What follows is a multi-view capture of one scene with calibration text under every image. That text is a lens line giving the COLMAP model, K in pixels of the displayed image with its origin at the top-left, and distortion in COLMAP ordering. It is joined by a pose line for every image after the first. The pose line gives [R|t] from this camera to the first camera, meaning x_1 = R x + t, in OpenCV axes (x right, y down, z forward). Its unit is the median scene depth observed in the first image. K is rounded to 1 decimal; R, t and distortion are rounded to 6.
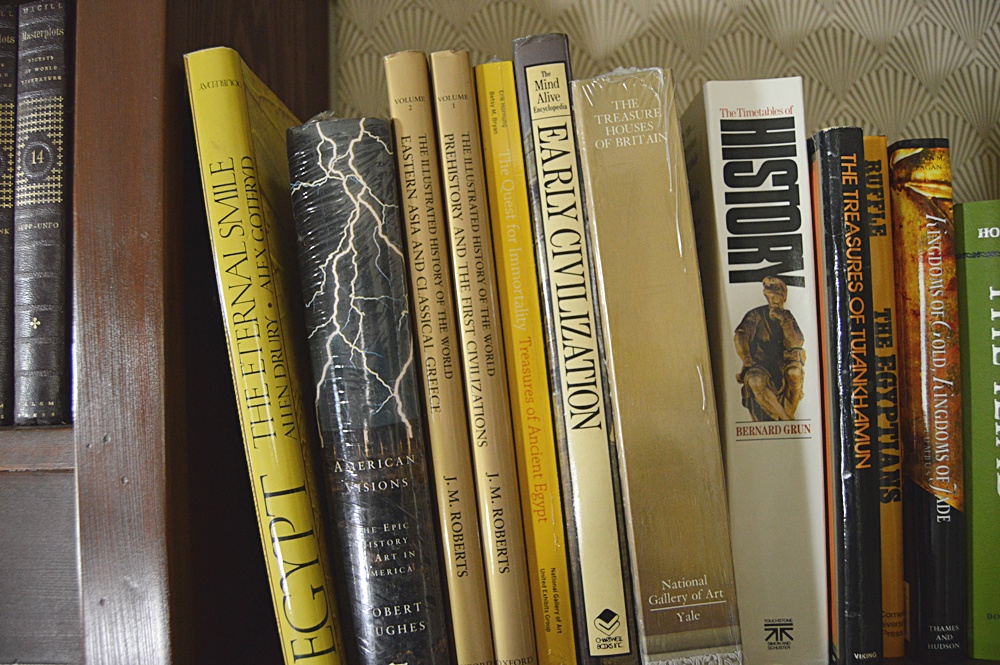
lens RADIAL K [[763.8, 0, 500.0], [0, 763.8, 332.5], [0, 0, 1]] dist [-0.114593, 0.040905]
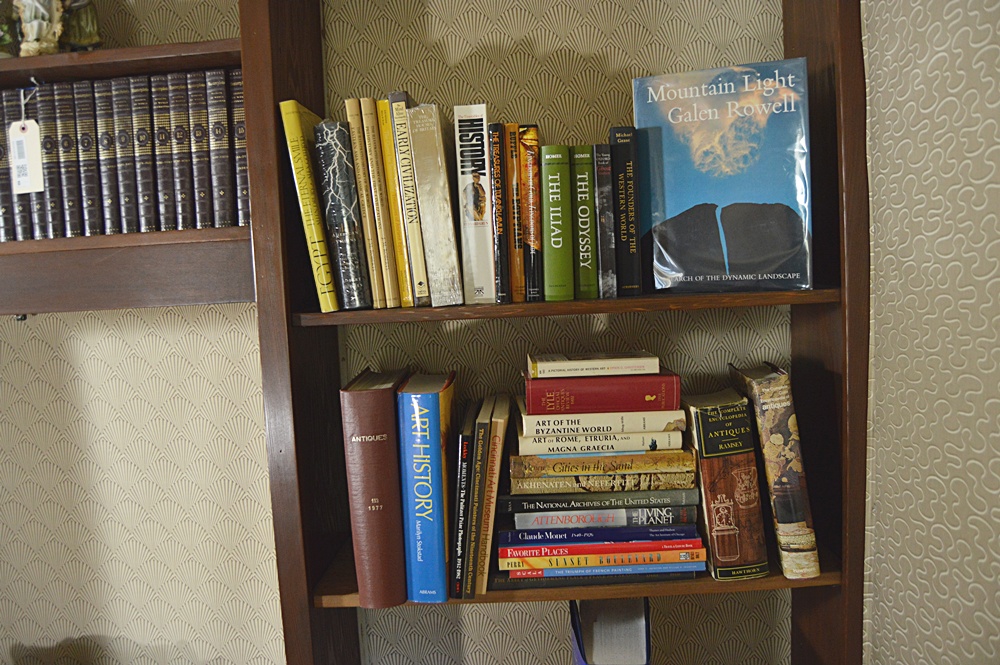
lens RADIAL K [[763.8, 0, 500.0], [0, 763.8, 332.5], [0, 0, 1]] dist [-0.114593, 0.040905]
pose [[0.999847, -0.009973, 0.014362, 0.415373], [0.007883, 0.990279, 0.138871, 0.139476], [-0.015608, -0.138736, 0.990206, -2.125584]]
